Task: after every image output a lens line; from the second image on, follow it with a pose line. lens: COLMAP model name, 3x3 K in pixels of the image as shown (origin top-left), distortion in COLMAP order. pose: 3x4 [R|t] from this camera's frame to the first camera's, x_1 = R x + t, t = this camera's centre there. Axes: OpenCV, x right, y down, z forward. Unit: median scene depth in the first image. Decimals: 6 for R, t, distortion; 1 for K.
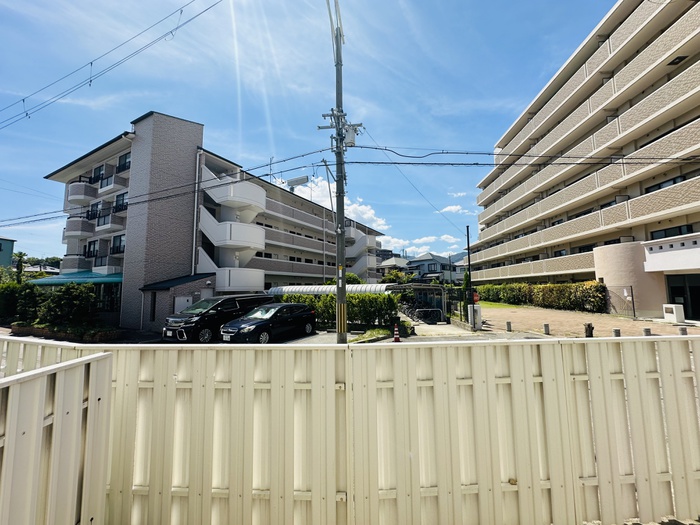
lens RADIAL K [[280.3, 0, 352.1], [0, 280.3, 264.4], [0, 0, 1]] dist [-0.009715, 0.000946]
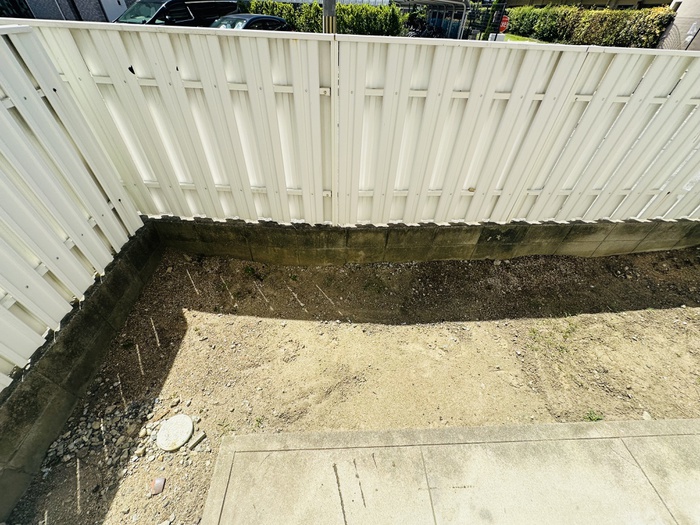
lens RADIAL K [[280.3, 0, 352.1], [0, 280.3, 264.4], [0, 0, 1]] dist [-0.009715, 0.000946]
pose [[0.998209, 0.027262, 0.053252, 0.011750], [-0.058036, 0.657327, 0.751367, 0.118001], [-0.014520, -0.753112, 0.657732, -0.020566]]
